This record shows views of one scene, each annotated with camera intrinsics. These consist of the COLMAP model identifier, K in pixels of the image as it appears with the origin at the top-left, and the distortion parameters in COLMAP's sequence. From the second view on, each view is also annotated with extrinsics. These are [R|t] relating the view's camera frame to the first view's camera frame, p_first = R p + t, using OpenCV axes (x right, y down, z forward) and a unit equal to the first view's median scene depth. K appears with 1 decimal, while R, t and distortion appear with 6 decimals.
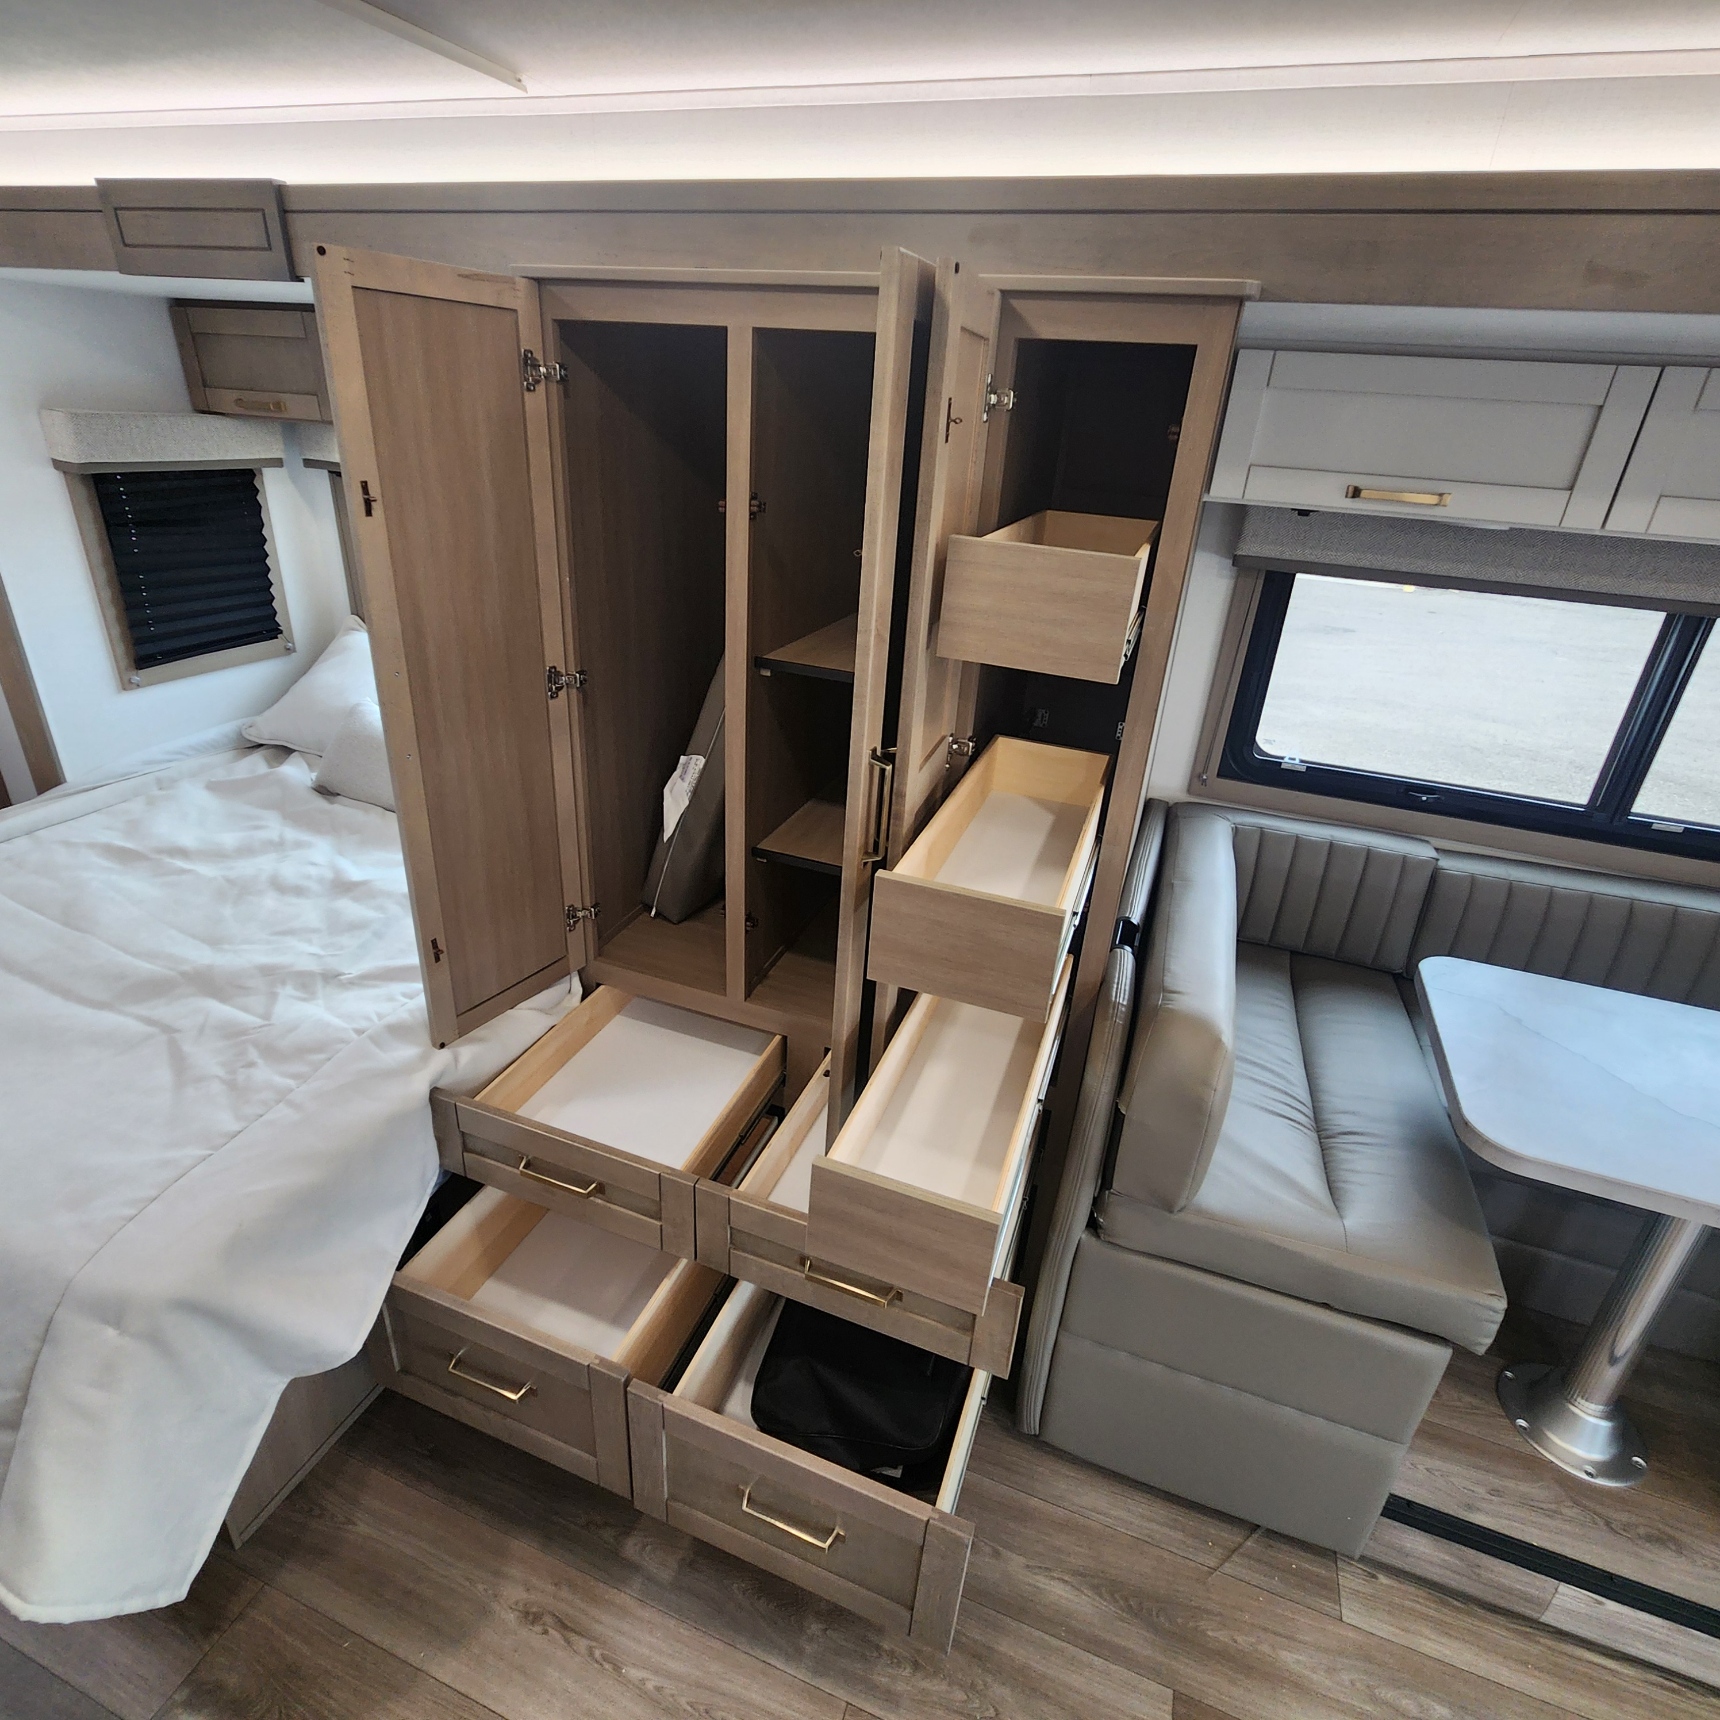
lens RADIAL K [[942.2, 0, 859.3], [0, 942.2, 845.0], [0, 0, 1]] dist [0.001779, -0.002746]
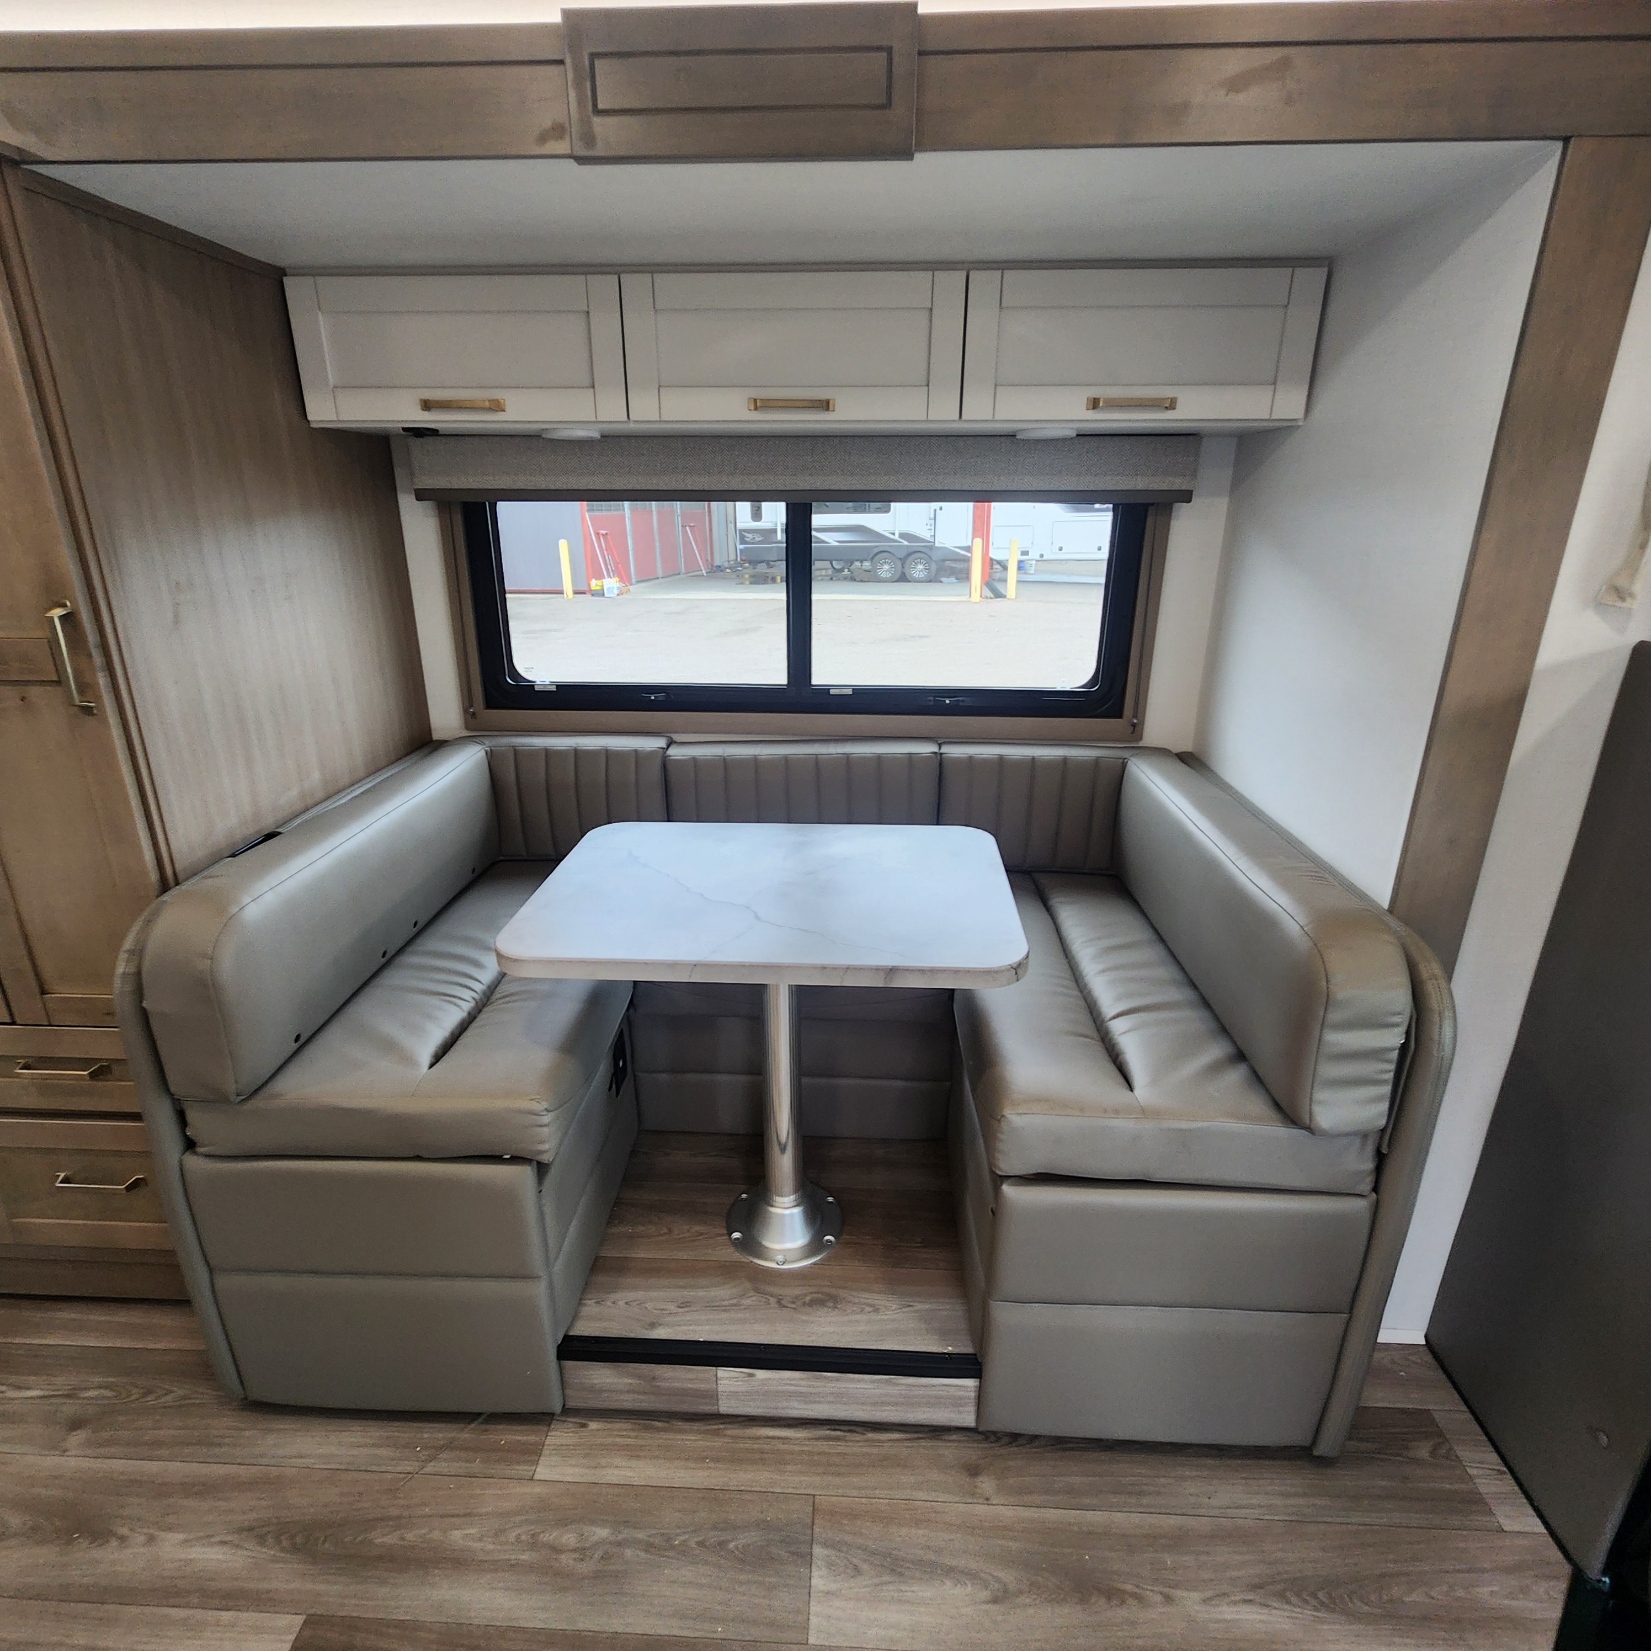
lens RADIAL K [[909.2, 0, 819.1], [0, 909.2, 814.0], [0, 0, 1]] dist [0.004480, -0.001225]
pose [[0.952356, -0.156648, 0.261688, 0.640947], [0.177813, 0.982288, -0.059108, 0.238961], [-0.247793, 0.102823, 0.963341, -0.069867]]
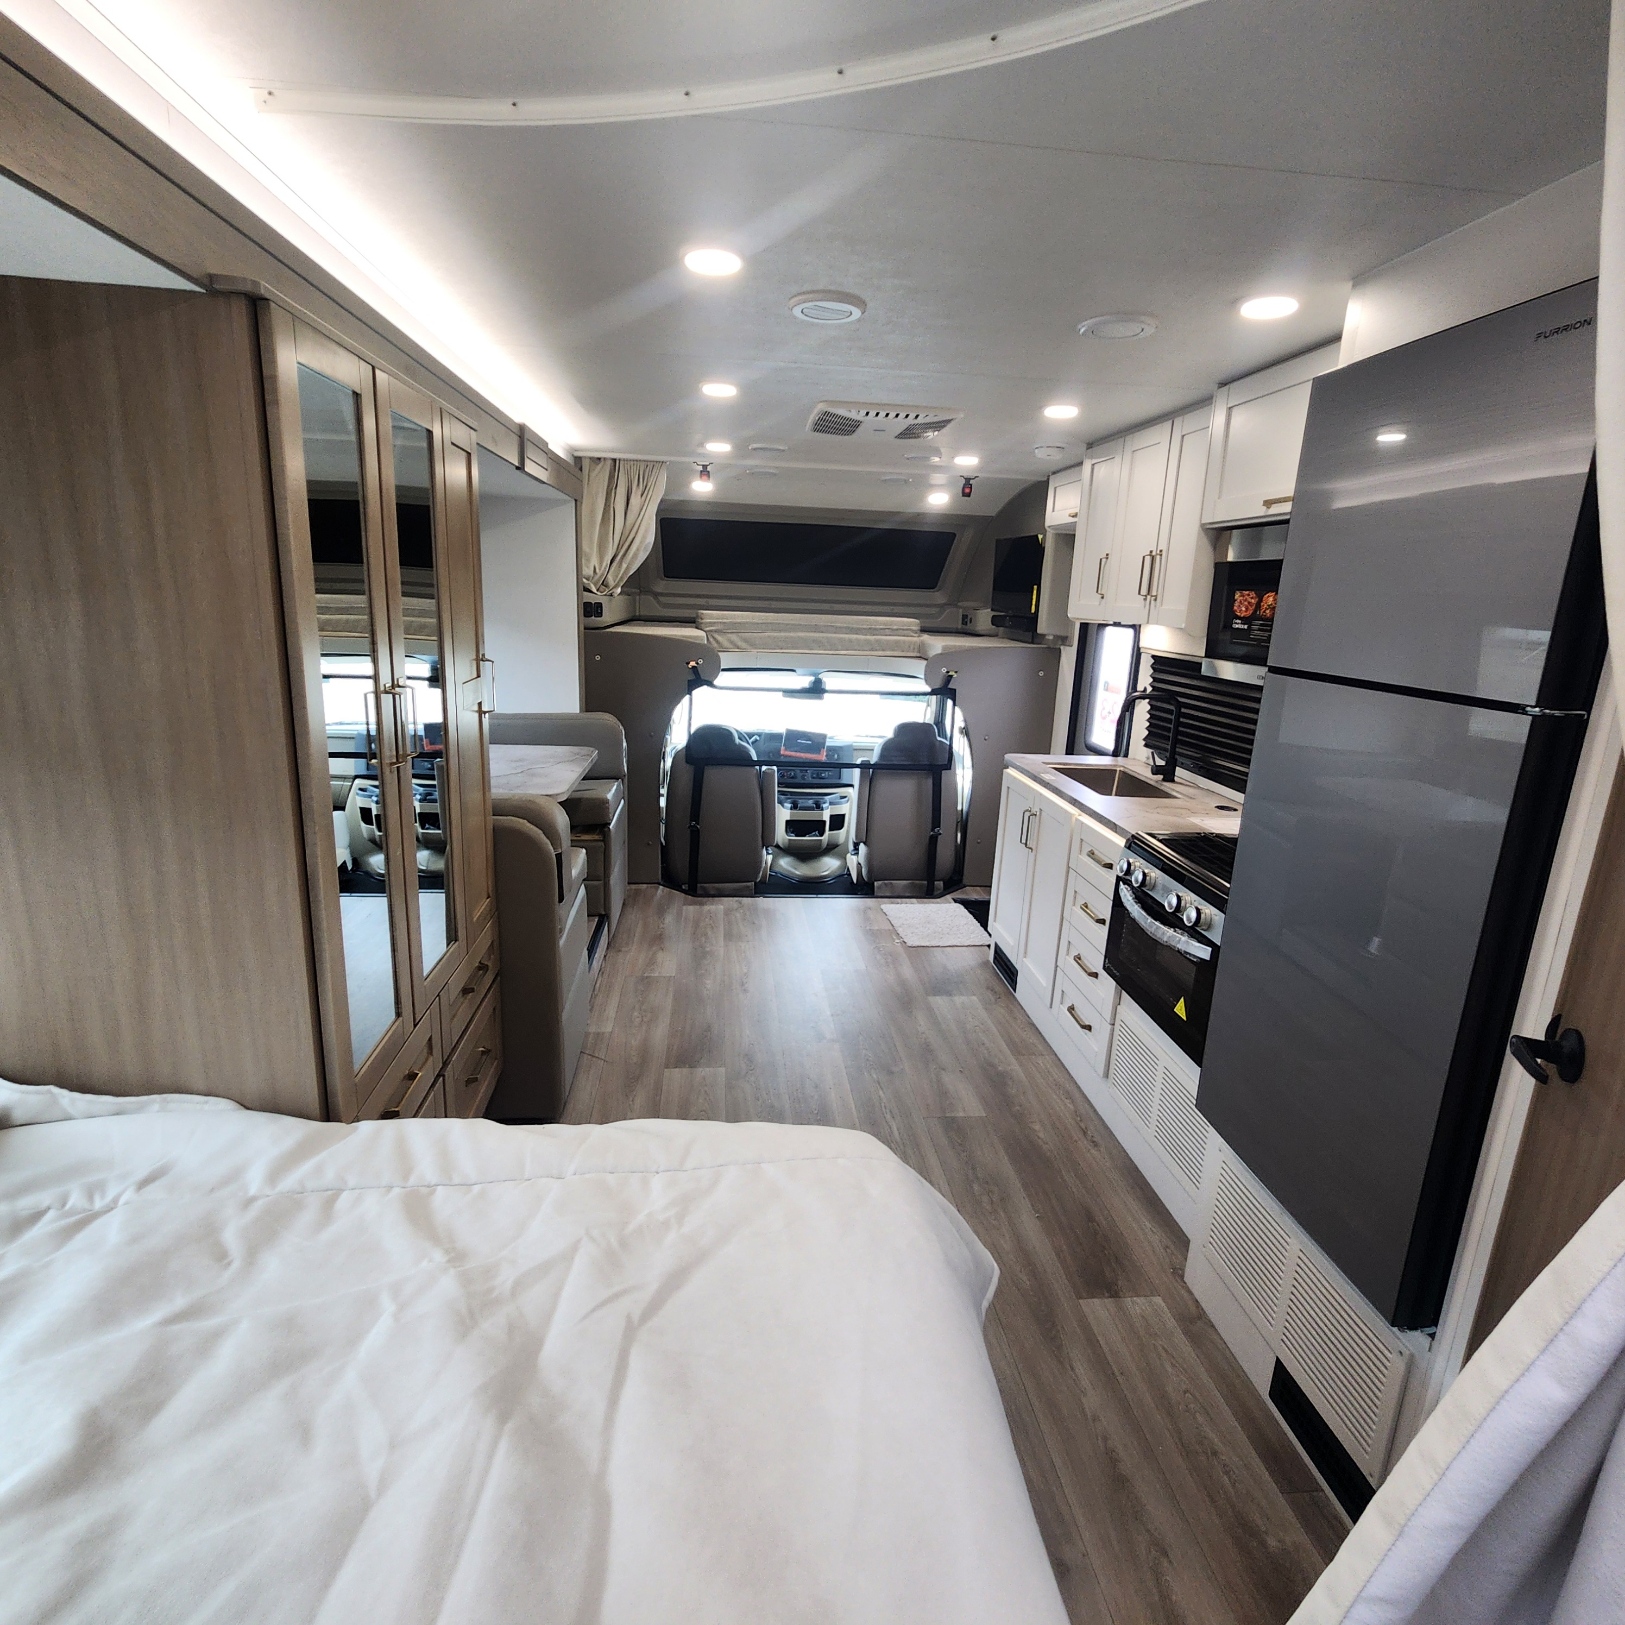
lens RADIAL K [[881.1, 0, 814.1], [0, 881.1, 793.5], [0, 0, 1]] dist [0.001224, 0.000205]
pose [[-0.435715, -0.283426, 0.854296, -1.229807], [0.316547, 0.840244, 0.440213, -0.370576], [-0.842585, 0.462232, -0.276390, 0.887922]]
